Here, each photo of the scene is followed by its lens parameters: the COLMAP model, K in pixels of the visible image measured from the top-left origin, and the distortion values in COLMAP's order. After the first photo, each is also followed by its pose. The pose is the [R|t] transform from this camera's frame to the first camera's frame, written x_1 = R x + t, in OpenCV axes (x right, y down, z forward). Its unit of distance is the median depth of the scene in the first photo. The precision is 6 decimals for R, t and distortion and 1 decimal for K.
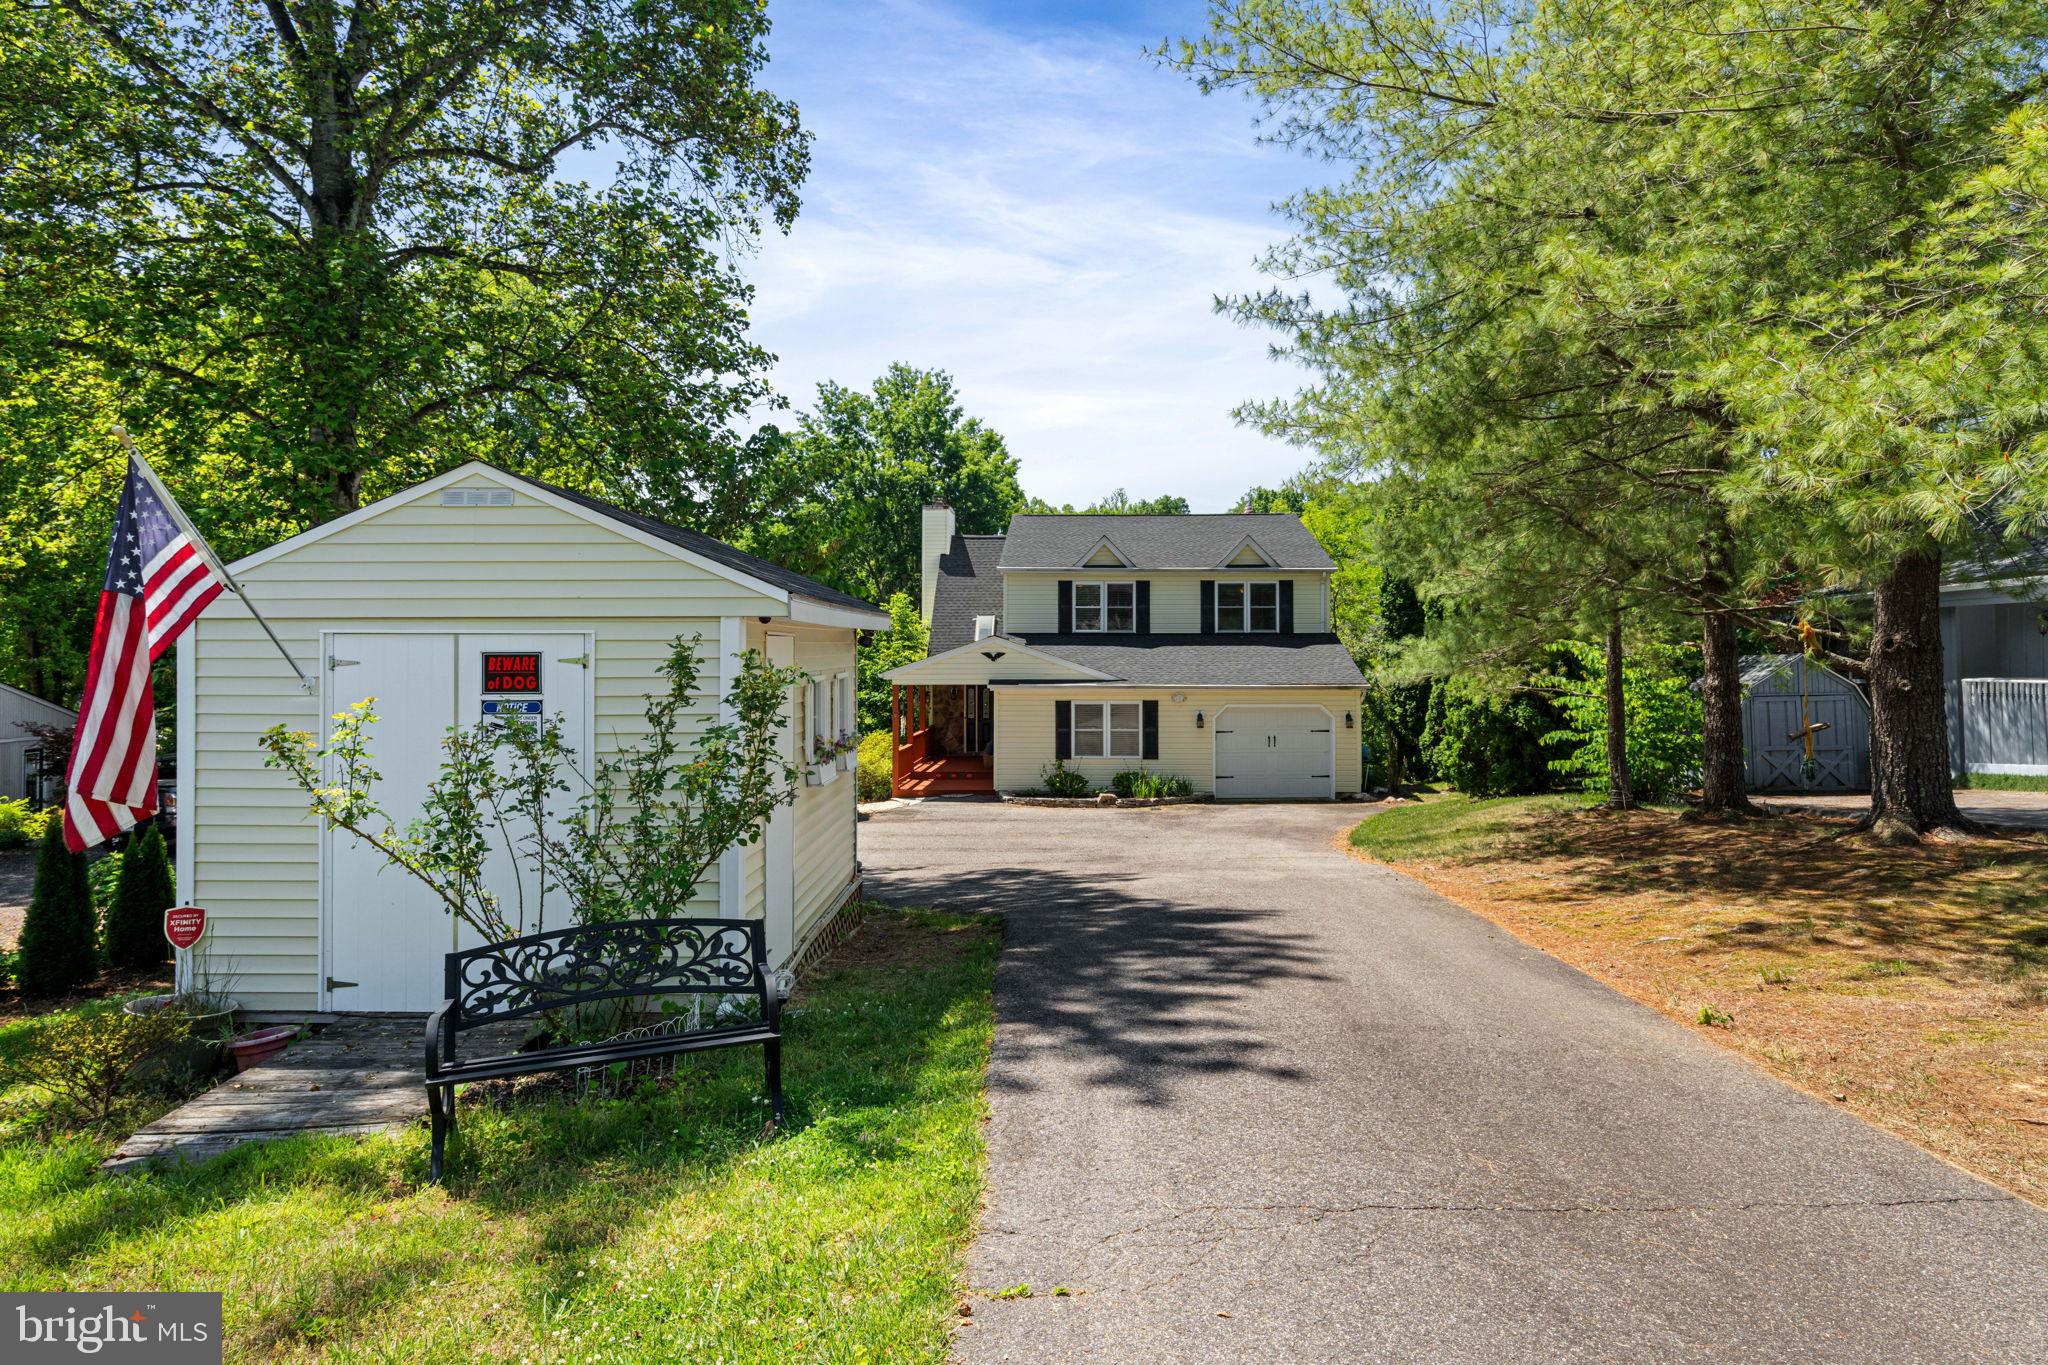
lens RADIAL K [[1700.8, 0, 1024.0], [0, 1700.8, 682.5], [0, 0, 1]] dist [0.026265, -0.044781]
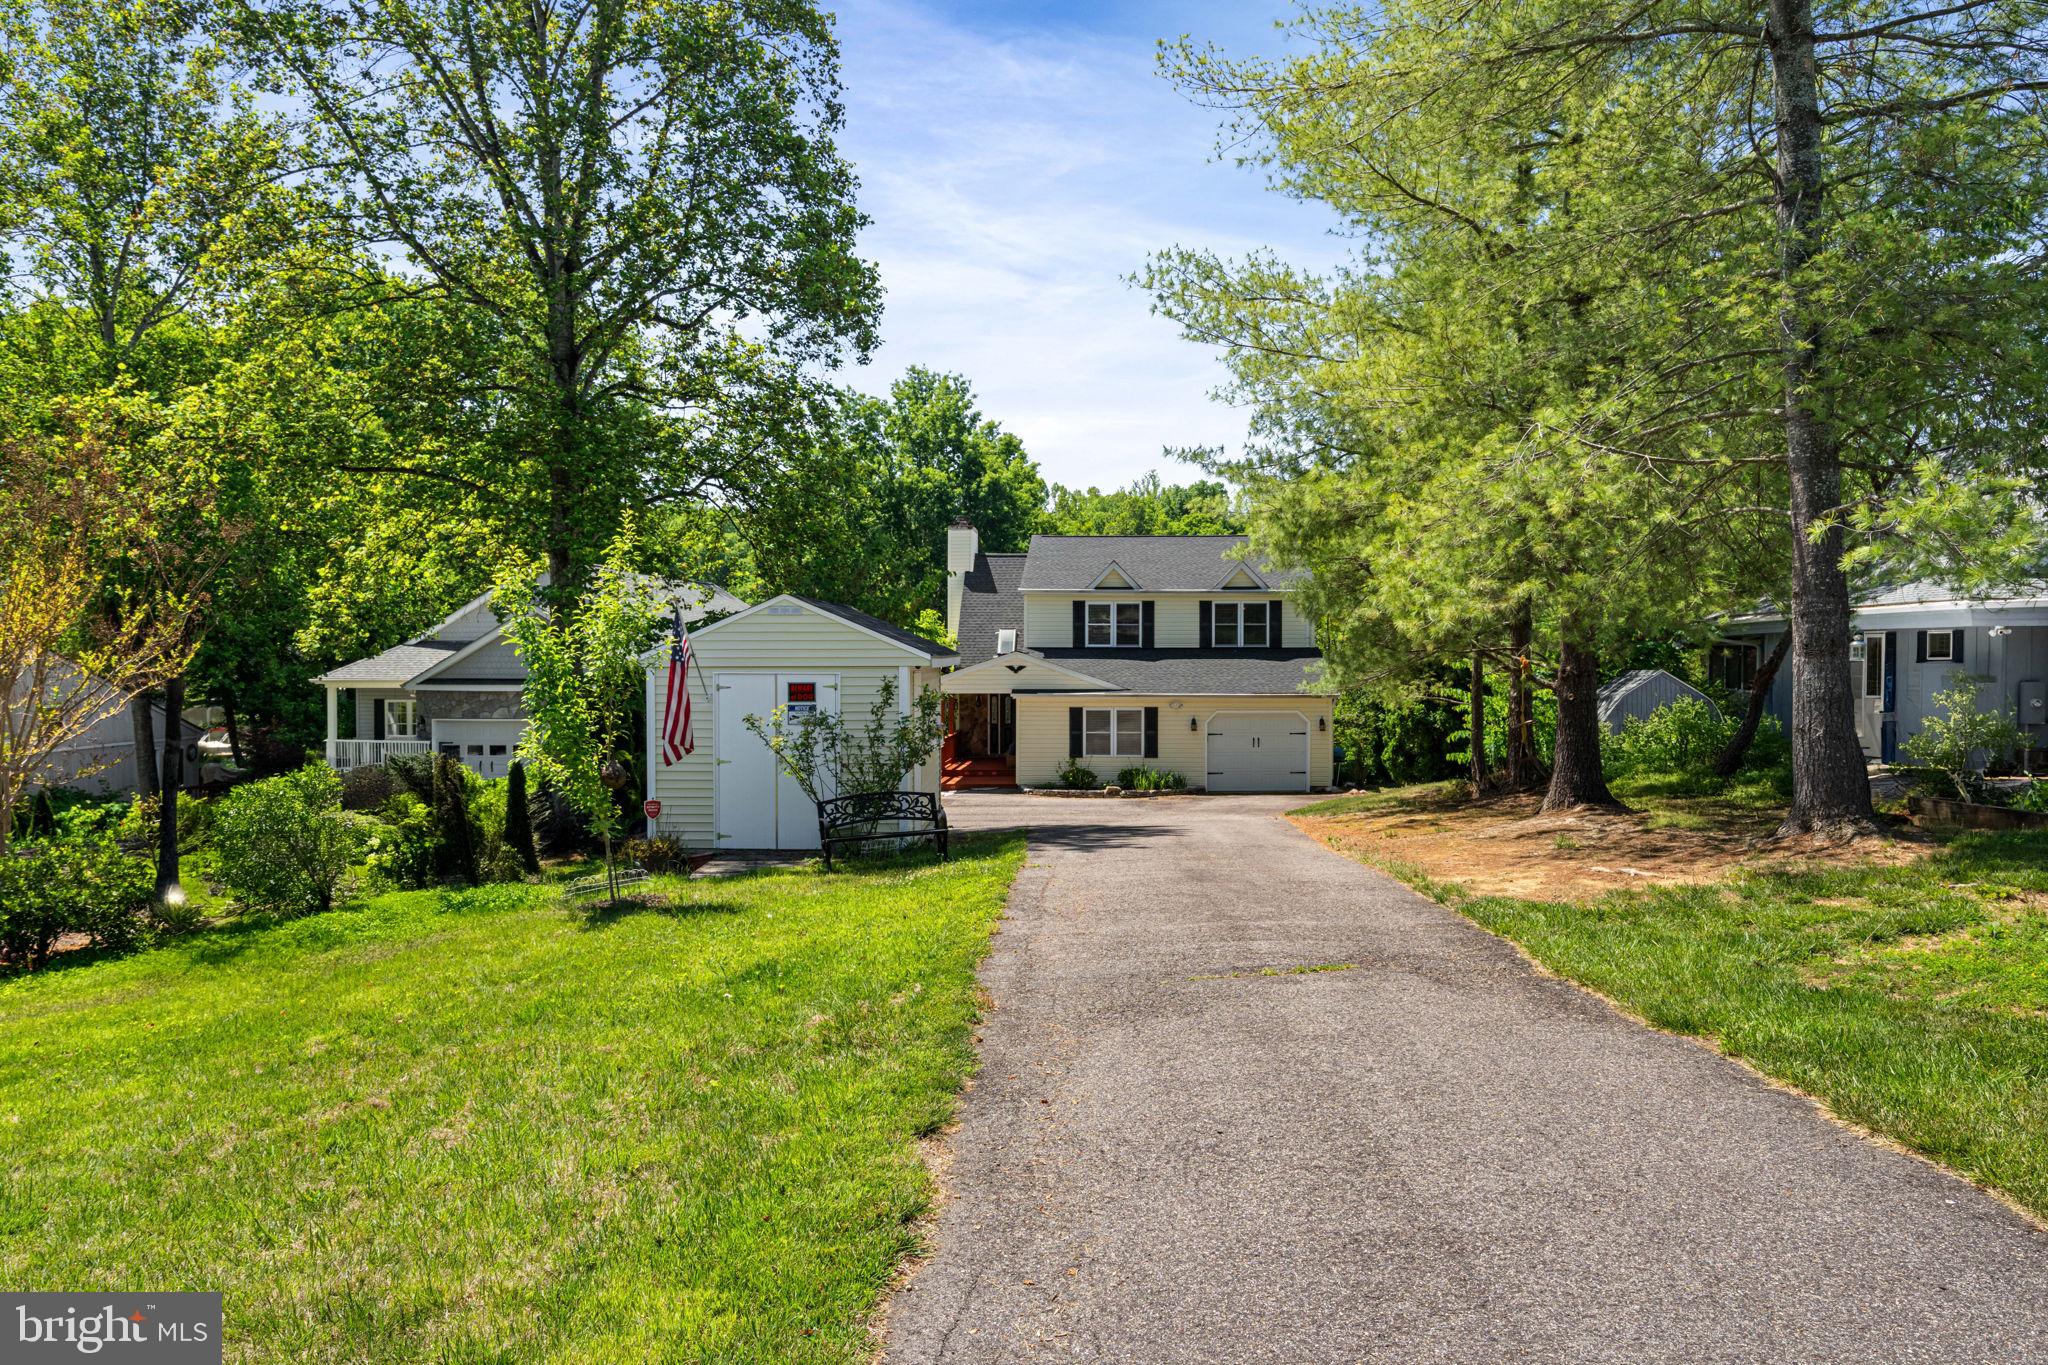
lens RADIAL K [[1700.8, 0, 1024.0], [0, 1700.8, 682.5], [0, 0, 1]] dist [0.026265, -0.044781]
pose [[0.999936, 0.000238, -0.011323, 0.000663], [-0.000287, 0.999990, -0.004379, -0.001209], [0.011322, 0.004382, 0.999926, -0.161028]]
